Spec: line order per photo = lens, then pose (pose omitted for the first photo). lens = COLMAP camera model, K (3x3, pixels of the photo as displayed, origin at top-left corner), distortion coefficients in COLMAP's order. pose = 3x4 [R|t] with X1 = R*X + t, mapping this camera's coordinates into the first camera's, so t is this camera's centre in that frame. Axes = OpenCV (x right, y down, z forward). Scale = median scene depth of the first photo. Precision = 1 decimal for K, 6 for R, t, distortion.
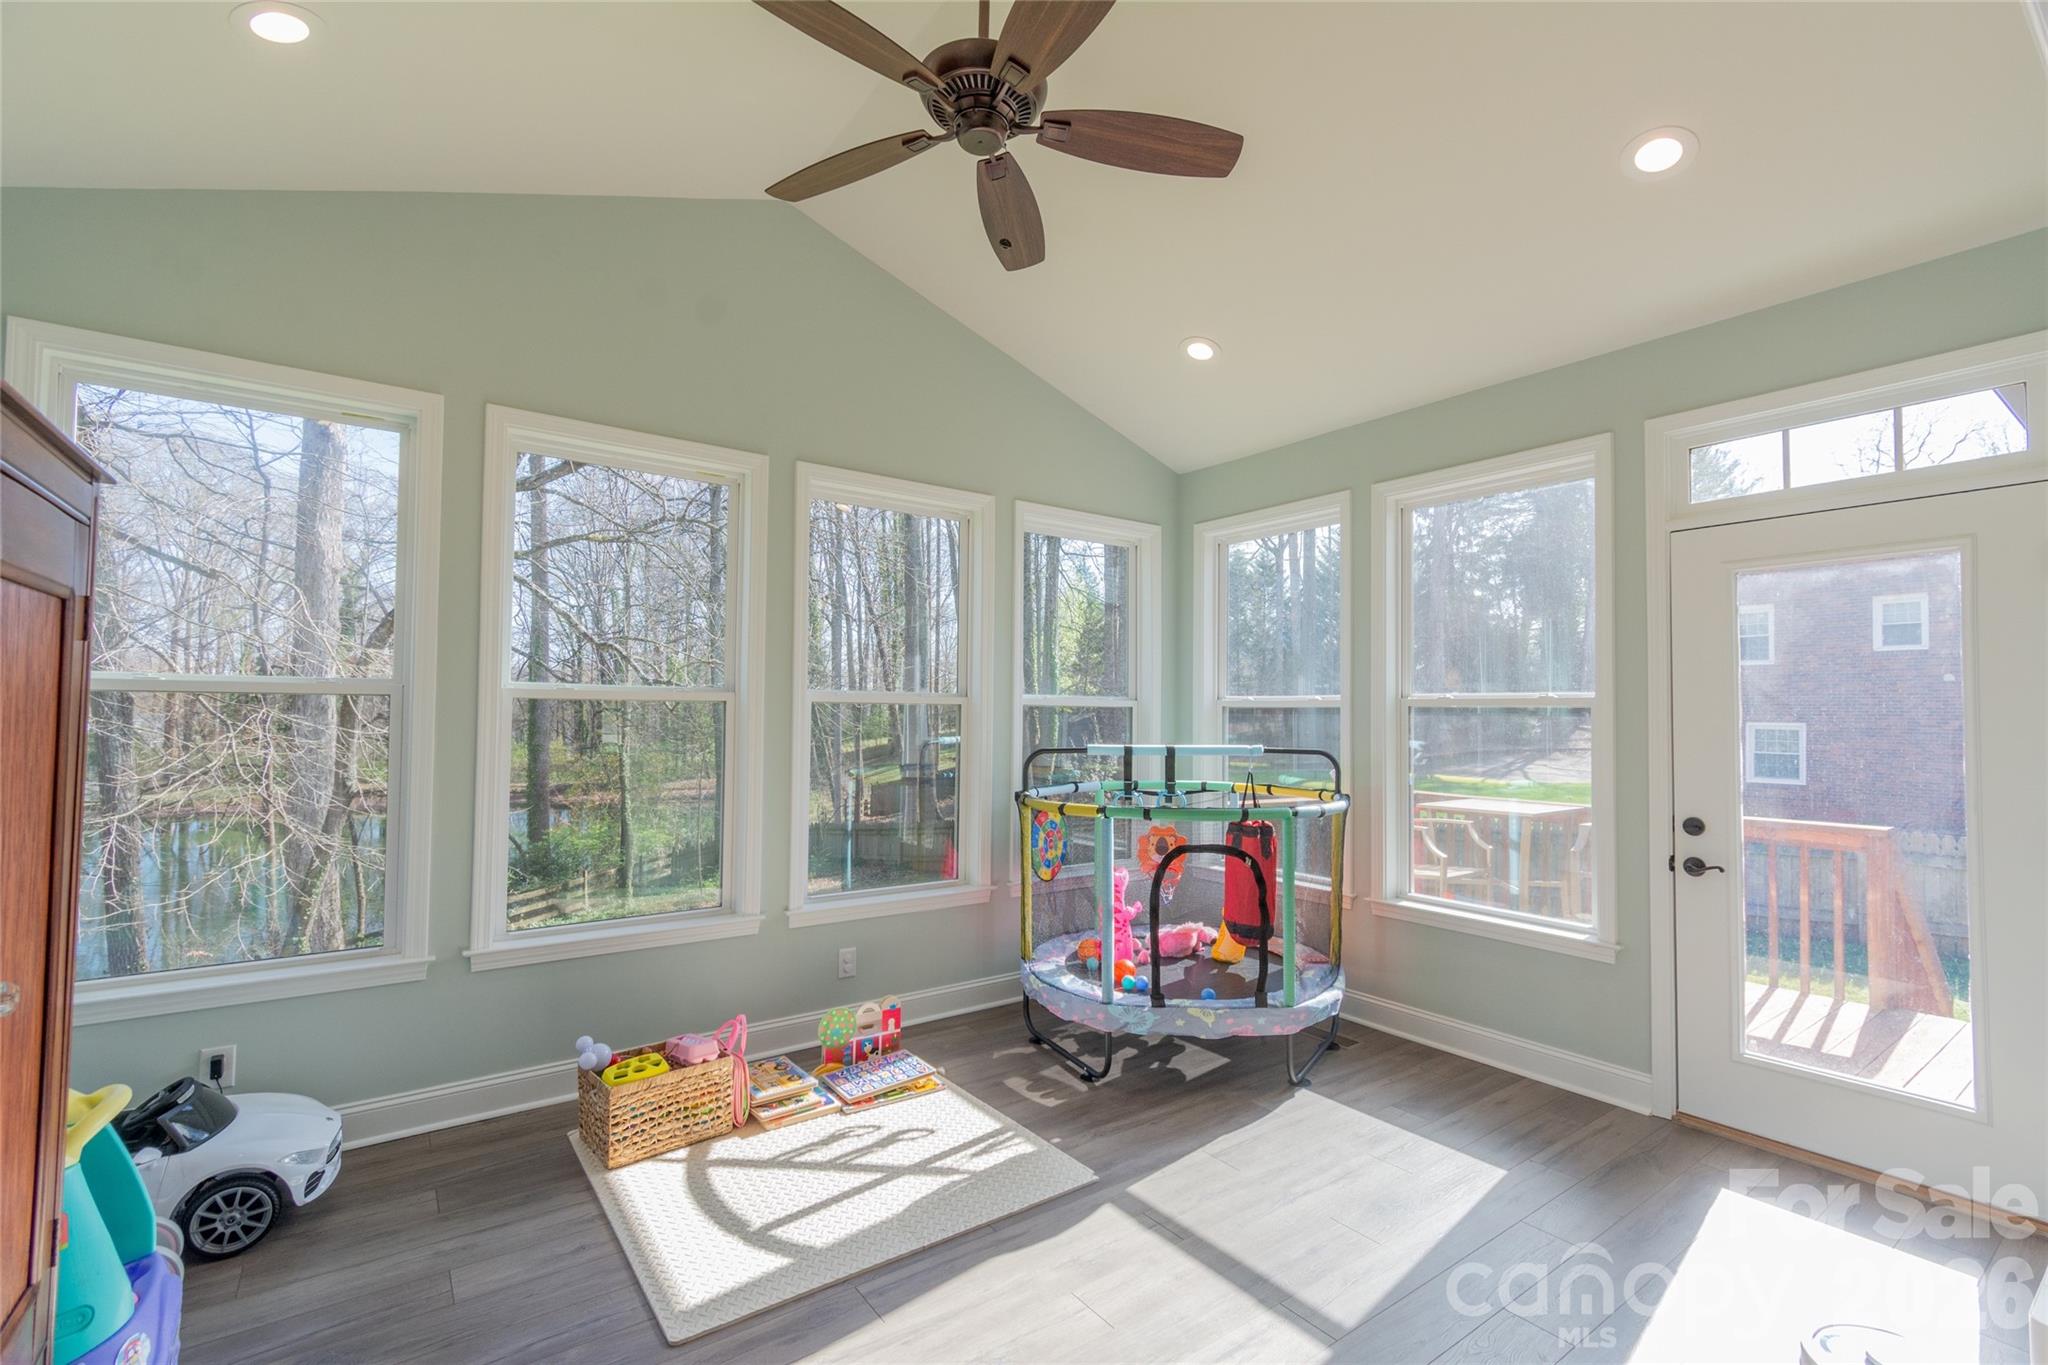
lens RADIAL K [[909.0, 0, 1028.2], [0, 909.0, 690.3], [0, 0, 1]] dist [0.001600, 0.000259]
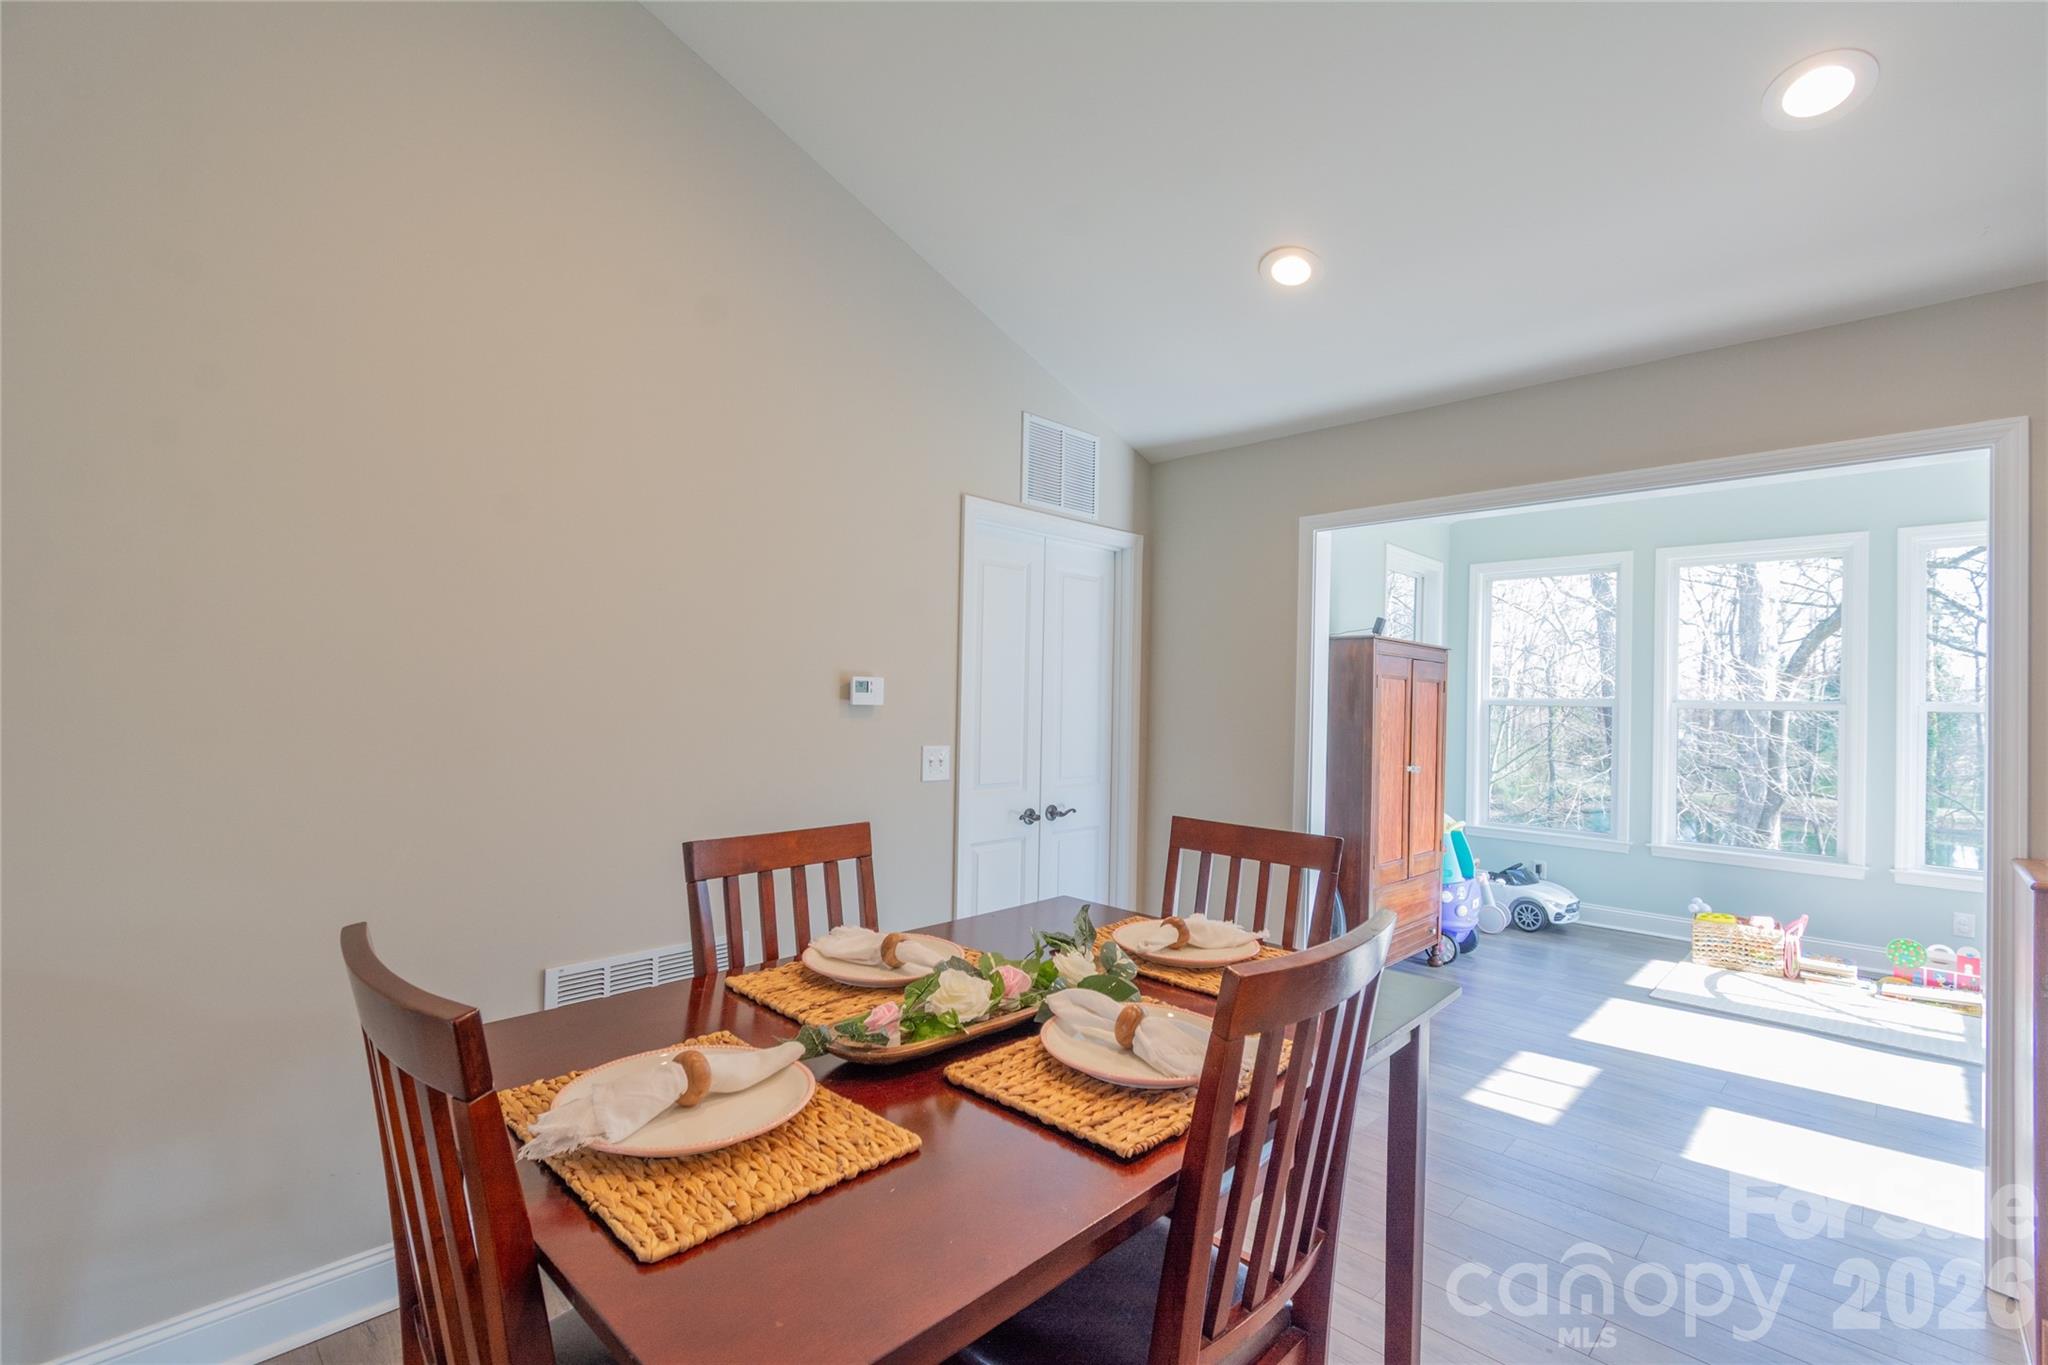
lens RADIAL K [[903.7, 0, 1036.6], [0, 903.7, 690.9], [0, 0, 1]] dist [0.001494, 0.000003]
pose [[0.171059, -0.017661, -0.985102, 1.149332], [0.004678, 0.999843, -0.017112, -0.002116], [0.985250, -0.001681, 0.171115, -0.638540]]
